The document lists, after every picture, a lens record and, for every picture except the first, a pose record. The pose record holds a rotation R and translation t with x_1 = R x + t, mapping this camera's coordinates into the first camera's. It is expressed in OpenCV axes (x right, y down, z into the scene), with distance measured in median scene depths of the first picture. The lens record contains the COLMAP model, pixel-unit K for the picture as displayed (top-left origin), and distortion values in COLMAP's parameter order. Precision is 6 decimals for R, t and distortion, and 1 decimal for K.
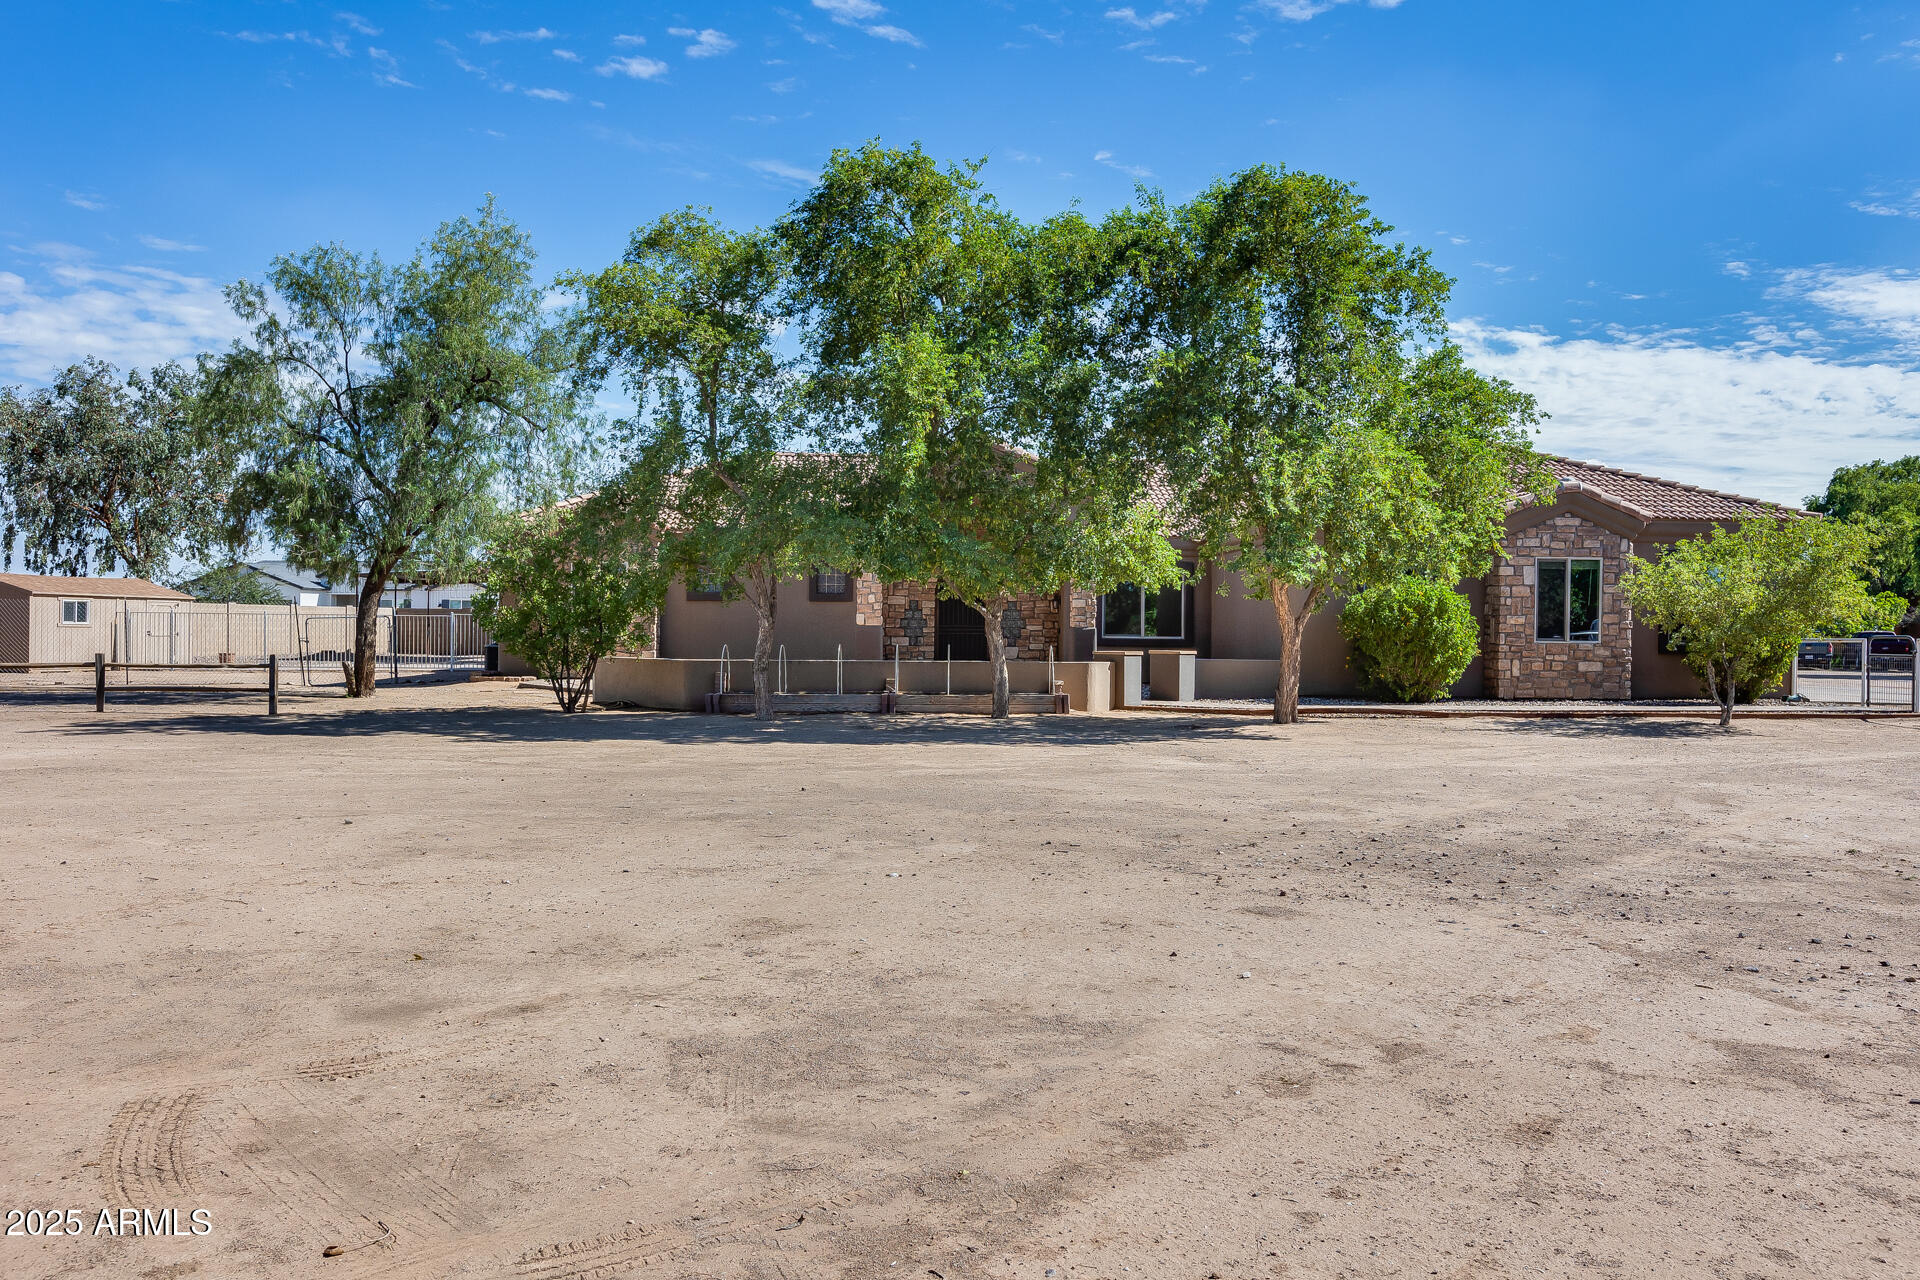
lens RADIAL K [[1501.7, 0, 956.3], [0, 1501.7, 652.9], [0, 0, 1]] dist [0.004169, -0.006262]
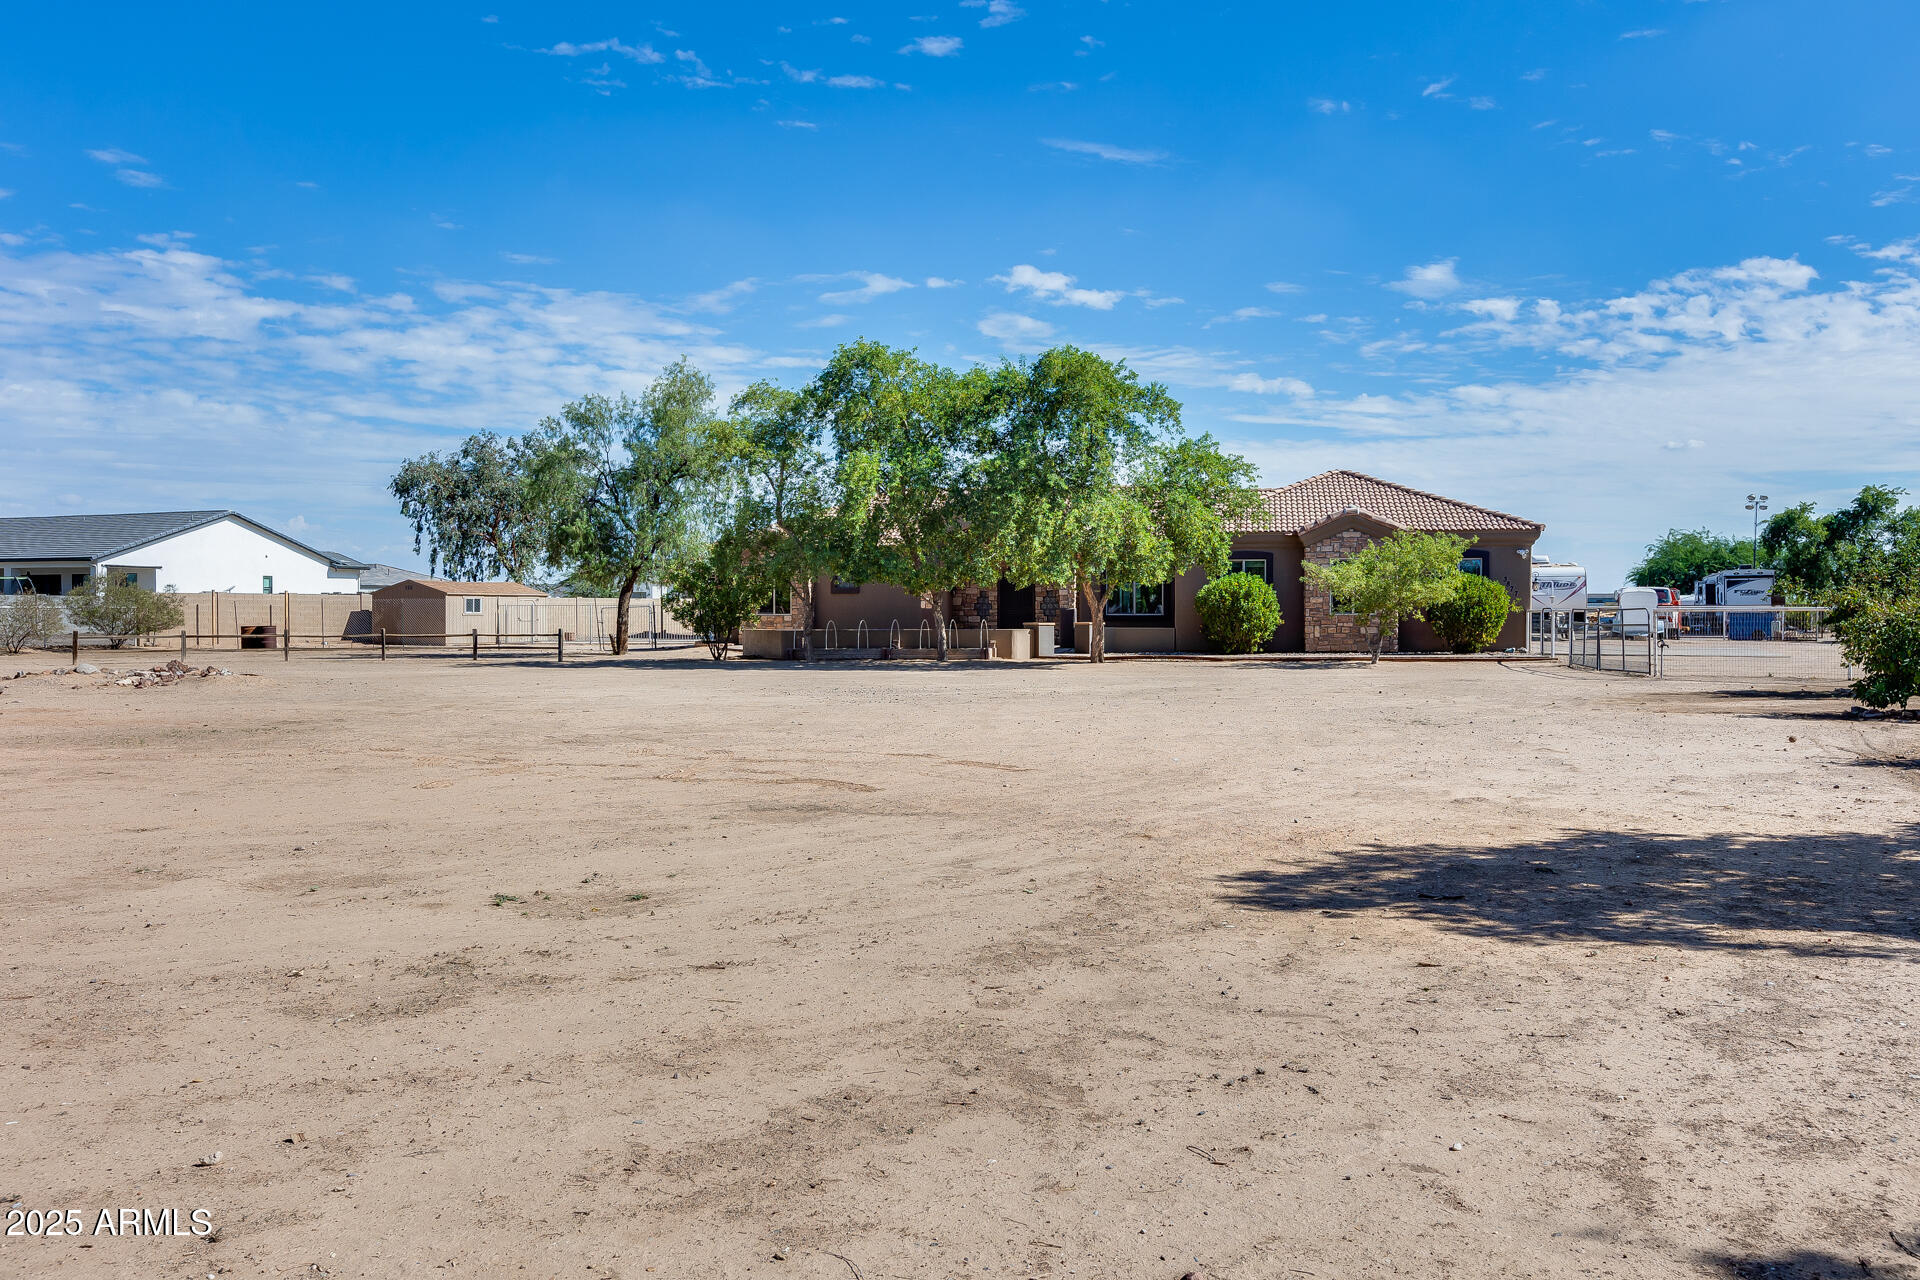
lens RADIAL K [[1545.1, 0, 960.0], [0, 1545.1, 640.0], [0, 0, 1]] dist [0.020391, -0.005431]
pose [[0.971561, -0.006833, -0.236691, 0.405081], [0.007232, 0.999974, 0.000815, 0.015070], [0.236679, -0.002503, 0.971585, -0.624110]]
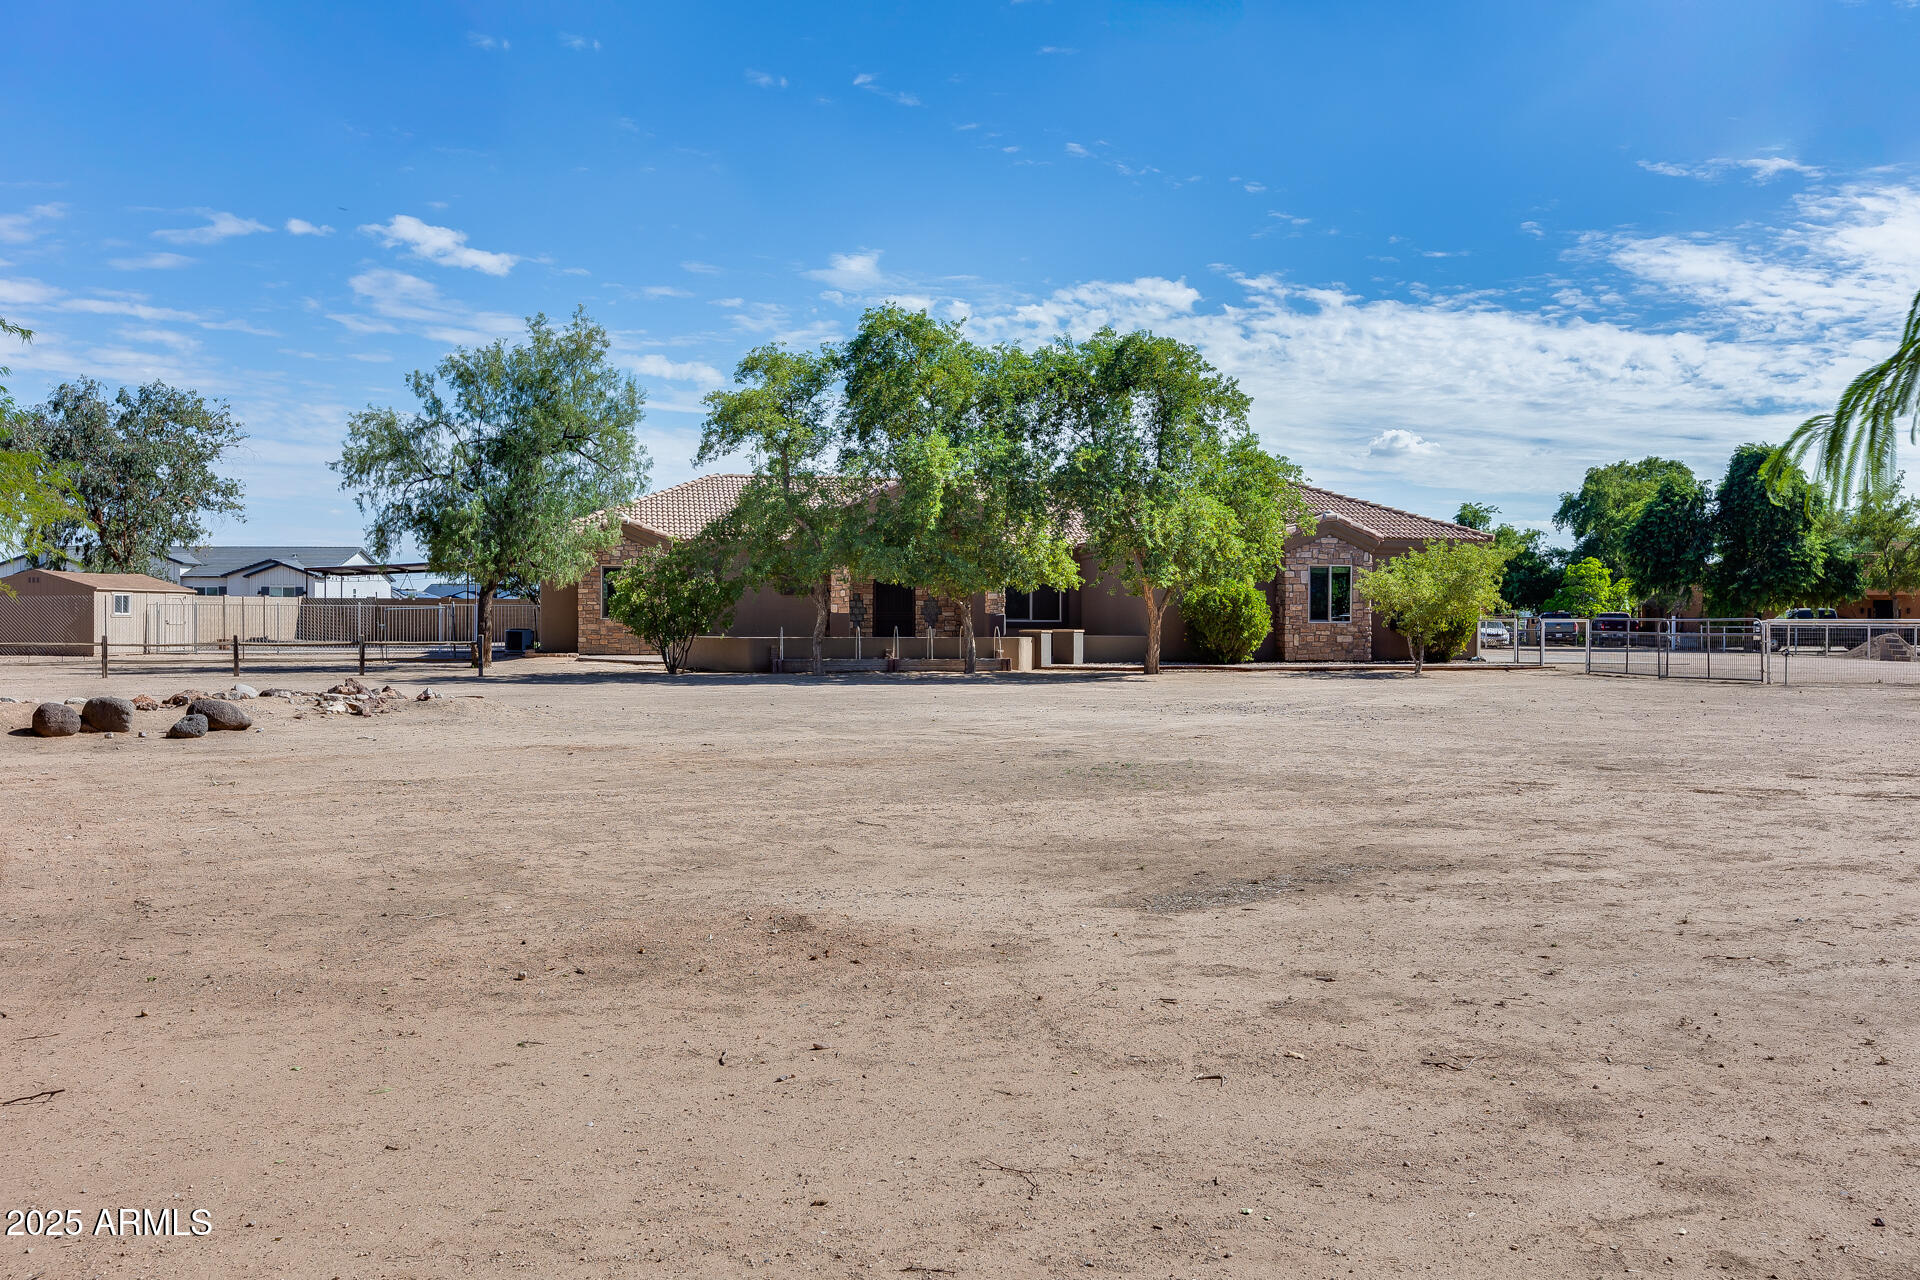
lens RADIAL K [[1680.9, 0, 960.0], [0, 1680.9, 640.0], [0, 0, 1]] dist [-0.011806, 0.000651]
pose [[0.990225, -0.007137, 0.139294, -0.189217], [0.007136, 0.999974, 0.000505, 0.007001], [-0.139294, 0.000494, 0.990251, -0.603474]]
